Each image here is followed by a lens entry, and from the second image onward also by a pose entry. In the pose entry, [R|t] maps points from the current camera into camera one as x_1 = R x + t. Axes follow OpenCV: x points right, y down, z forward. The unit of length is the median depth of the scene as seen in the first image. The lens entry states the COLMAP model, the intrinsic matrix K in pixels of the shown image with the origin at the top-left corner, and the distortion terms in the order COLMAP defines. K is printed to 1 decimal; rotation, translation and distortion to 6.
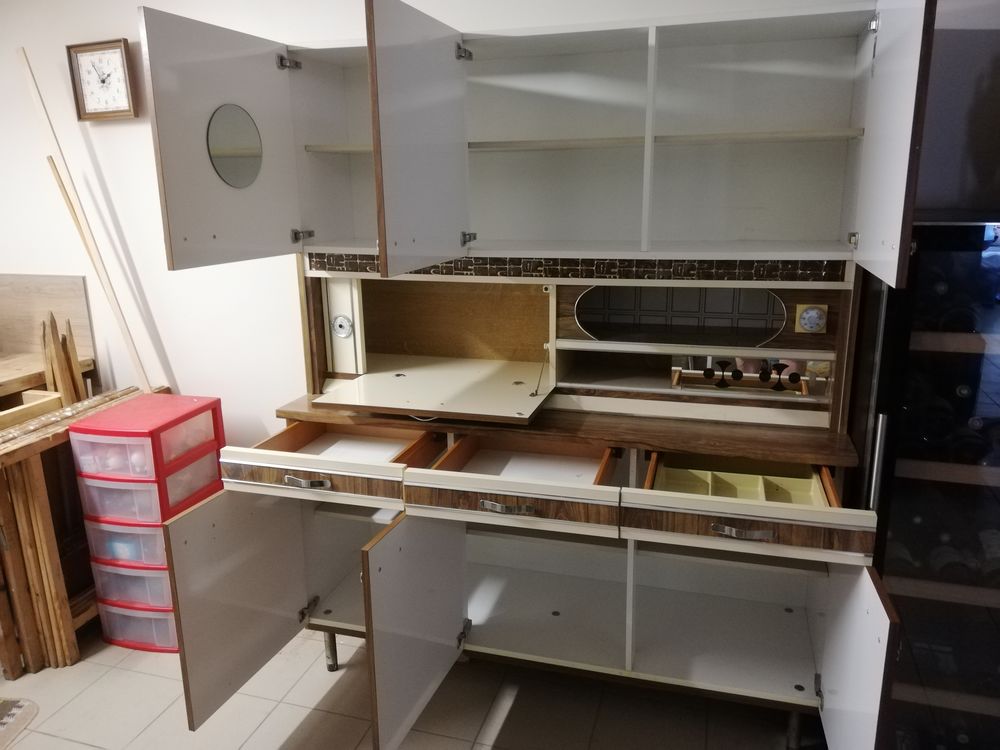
lens RADIAL K [[740.2, 0, 506.9], [0, 740.2, 374.0], [0, 0, 1]] dist [0.066070, -0.086446]
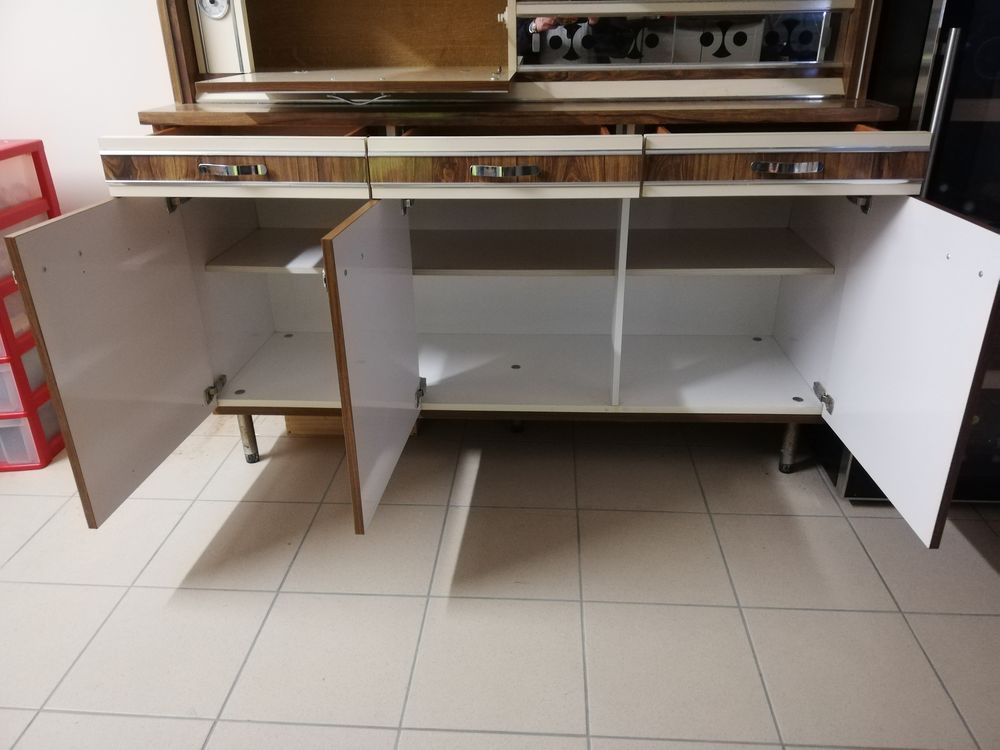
lens RADIAL K [[740.2, 0, 502.9], [0, 740.2, 365.3], [0, 0, 1]] dist [0.066070, -0.086446]
pose [[0.974334, -0.094227, 0.204435, -0.142386], [0.056115, 0.981174, 0.184793, 0.179706], [-0.217999, -0.168579, 0.961279, 0.191816]]
